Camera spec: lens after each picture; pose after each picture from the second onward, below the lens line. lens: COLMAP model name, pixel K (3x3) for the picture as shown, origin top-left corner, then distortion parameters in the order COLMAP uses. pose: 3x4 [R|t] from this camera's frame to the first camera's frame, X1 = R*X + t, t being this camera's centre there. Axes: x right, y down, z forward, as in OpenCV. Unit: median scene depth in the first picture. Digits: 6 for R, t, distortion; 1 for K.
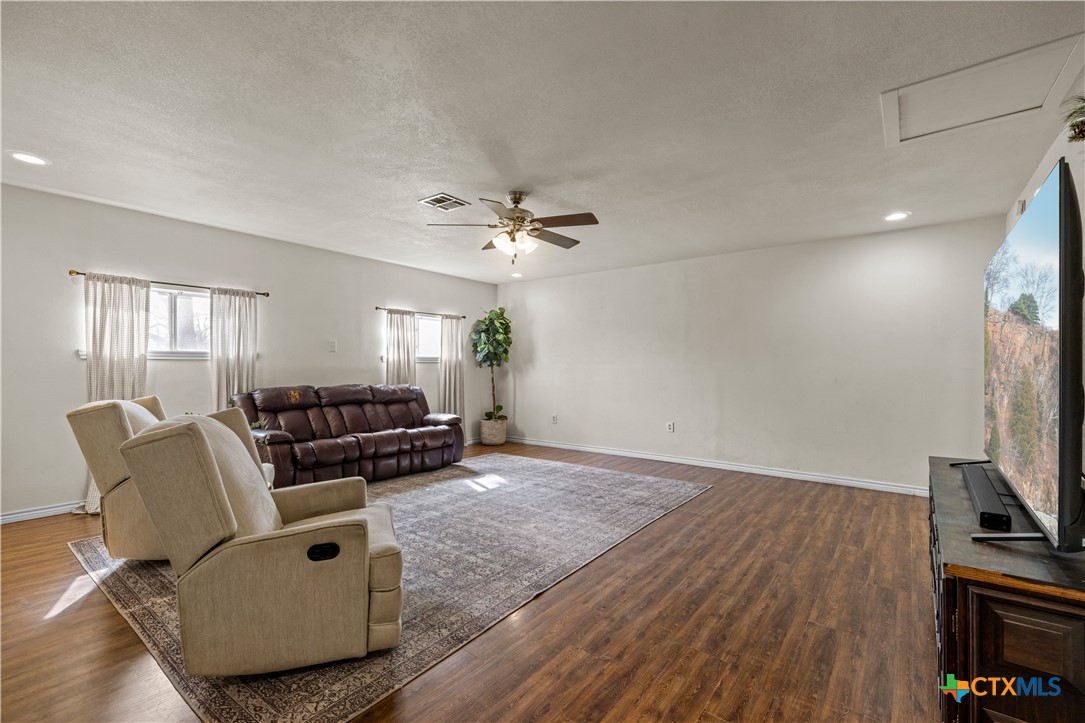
lens RADIAL K [[458.2, 0, 543.3], [0, 458.2, 367.4], [0, 0, 1]] dist [-0.000614, 0.001165]
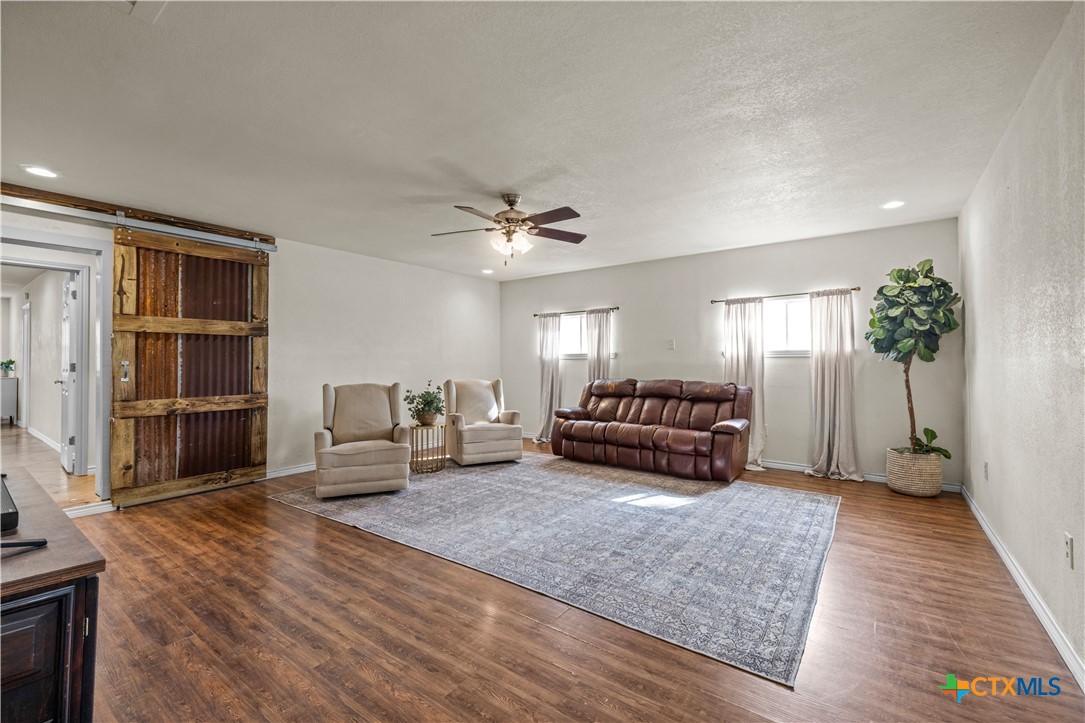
lens RADIAL K [[458.2, 0, 552.5], [0, 458.2, 357.8], [0, 0, 1]] dist [-0.000614, 0.001165]
pose [[0.044608, -0.013983, -0.998907, 0.927540], [0.001845, 0.999901, -0.013915, 0.000831], [0.999003, -0.001222, 0.044630, 1.006949]]
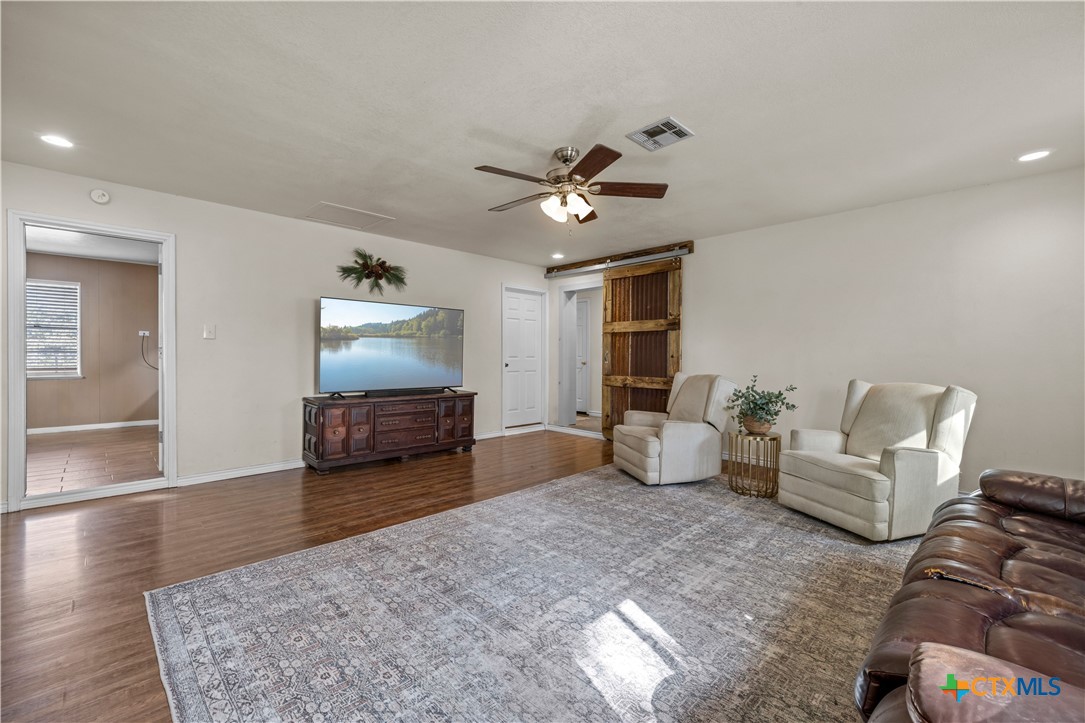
lens RADIAL K [[458.2, 0, 541.8], [0, 458.2, 360.0], [0, 0, 1]] dist [-0.000614, 0.001165]
pose [[-0.991504, -0.013653, 0.129361, -0.123378], [-0.012082, 0.999843, 0.012924, 0.006865], [-0.129517, 0.011252, -0.991513, 1.797561]]
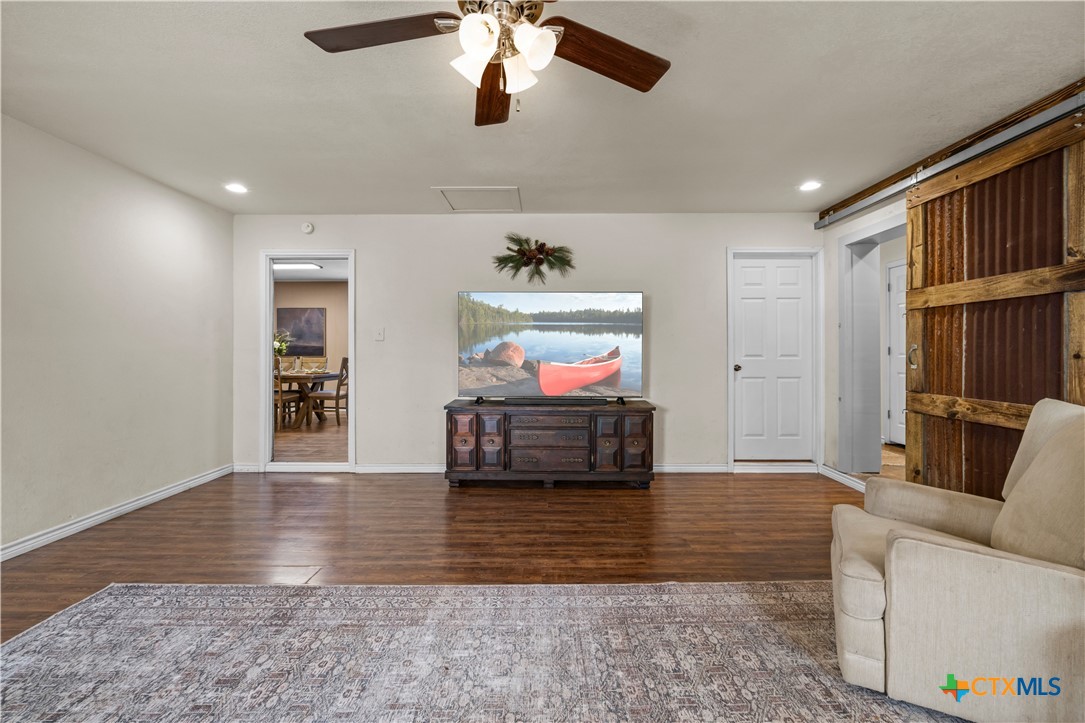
lens RADIAL K [[458.2, 0, 542.6], [0, 458.2, 352.4], [0, 0, 1]] dist [-0.000614, 0.001165]
pose [[-0.609077, -0.008132, 0.793070, -0.401275], [0.000067, 0.999947, 0.010304, -0.001863], [-0.793111, 0.006329, -0.609044, 1.181647]]
